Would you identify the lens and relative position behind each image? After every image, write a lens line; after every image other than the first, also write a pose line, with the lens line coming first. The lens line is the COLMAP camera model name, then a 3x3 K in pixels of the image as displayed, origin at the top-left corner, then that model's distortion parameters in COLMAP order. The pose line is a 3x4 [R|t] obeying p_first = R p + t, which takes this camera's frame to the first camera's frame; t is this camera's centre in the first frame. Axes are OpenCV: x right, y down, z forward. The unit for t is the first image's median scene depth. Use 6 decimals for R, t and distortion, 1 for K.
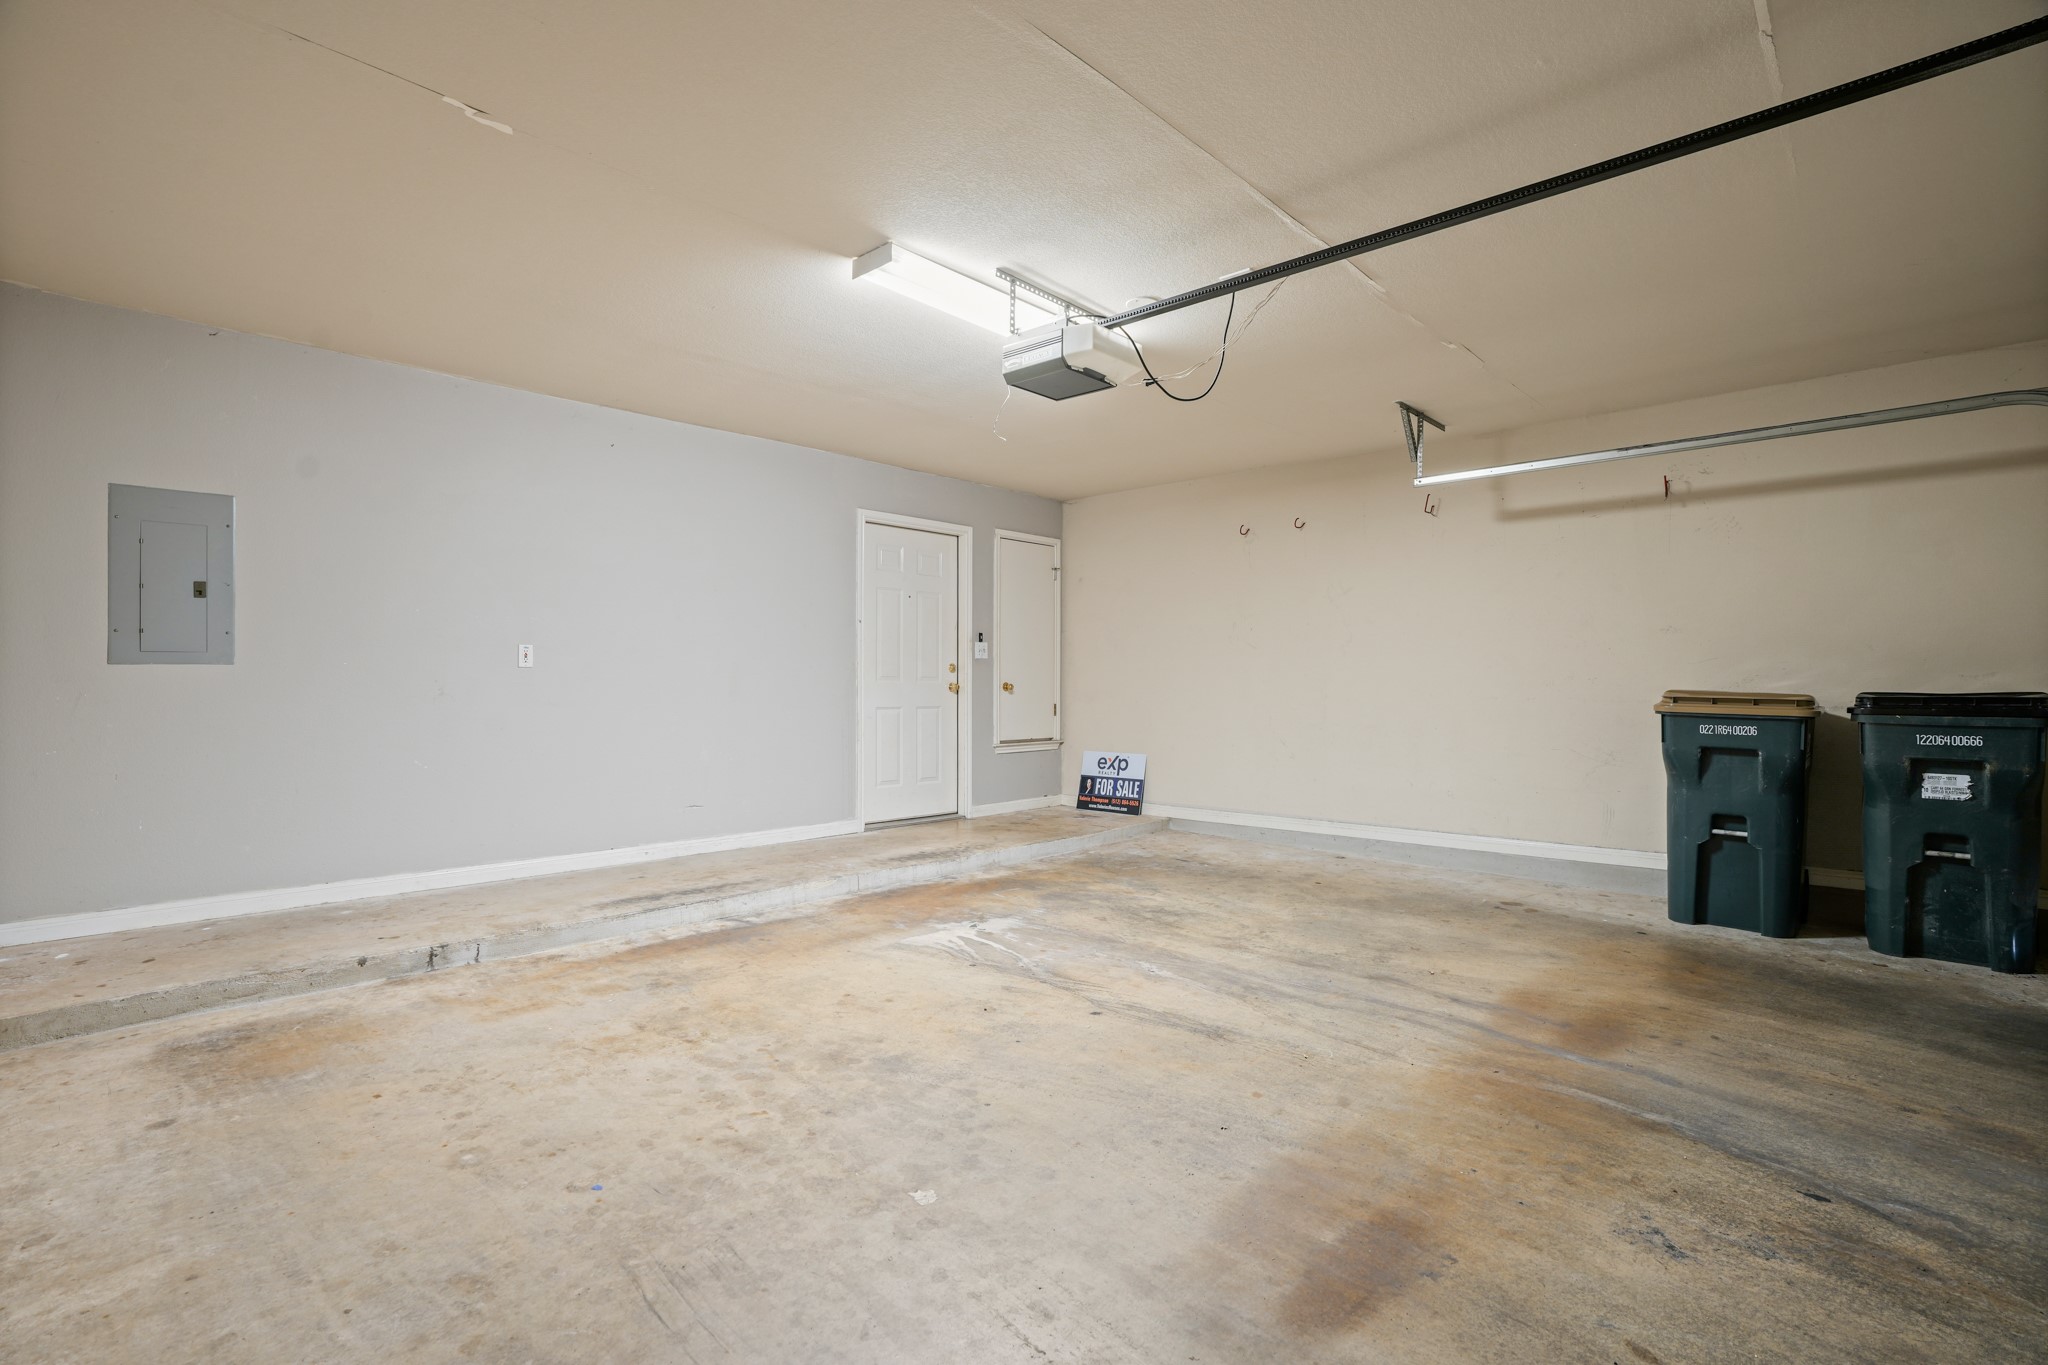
lens RADIAL K [[926.7, 0, 1033.4], [0, 926.7, 673.9], [0, 0, 1]] dist [-0.047912, 0.027486]
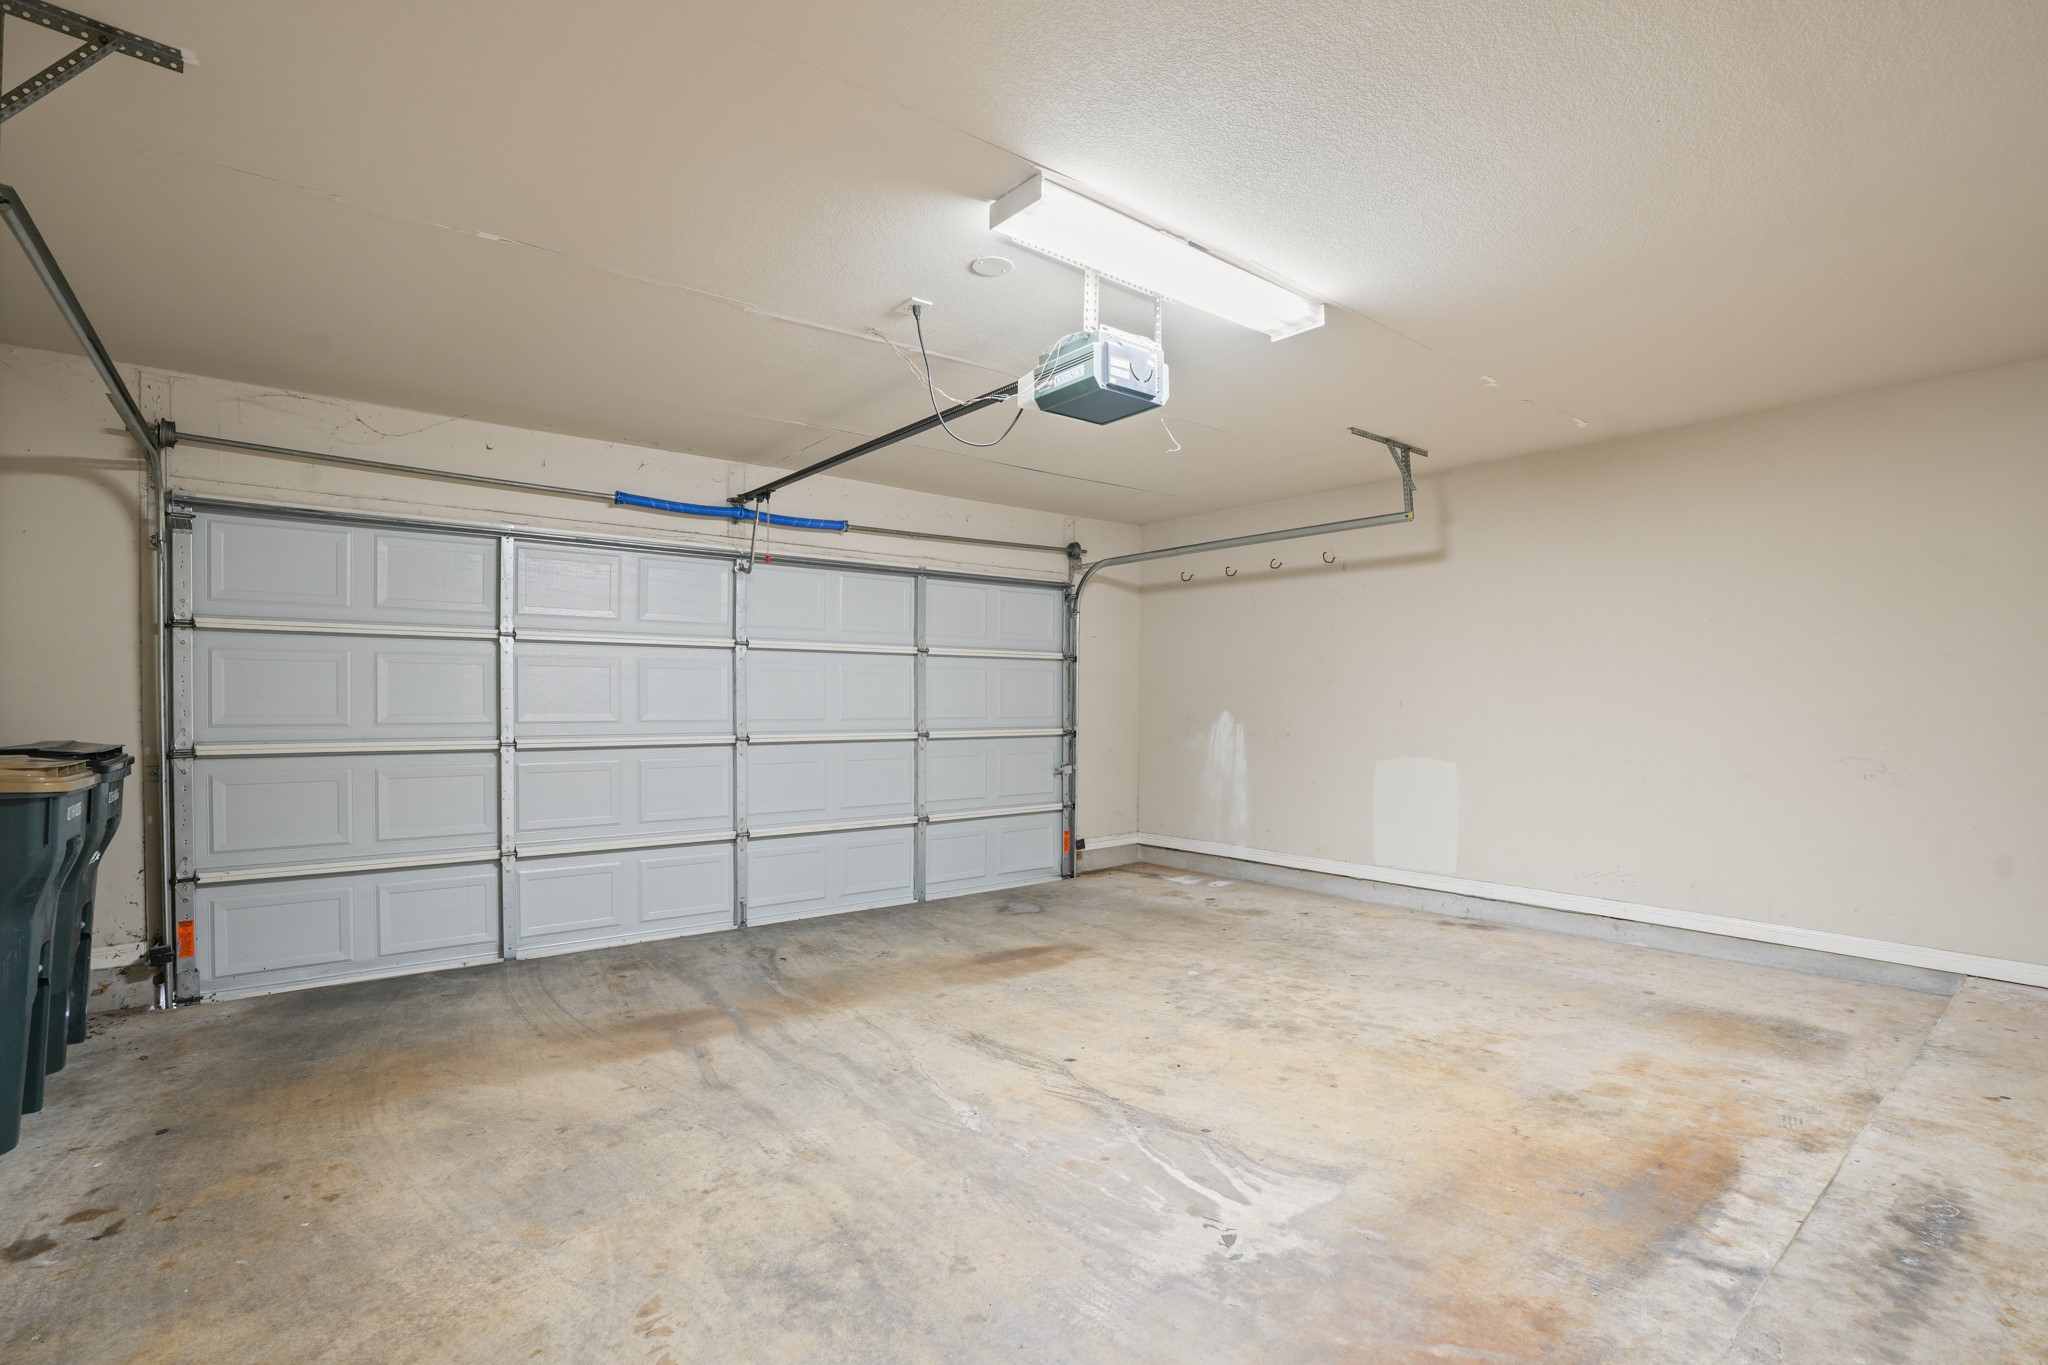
lens RADIAL K [[926.7, 0, 1033.4], [0, 926.7, 673.9], [0, 0, 1]] dist [-0.047912, 0.027486]
pose [[-0.989196, -0.002441, 0.146581, -0.042663], [-0.007750, 0.999334, -0.035657, -0.027286], [-0.146396, -0.036407, -0.988556, 2.116865]]
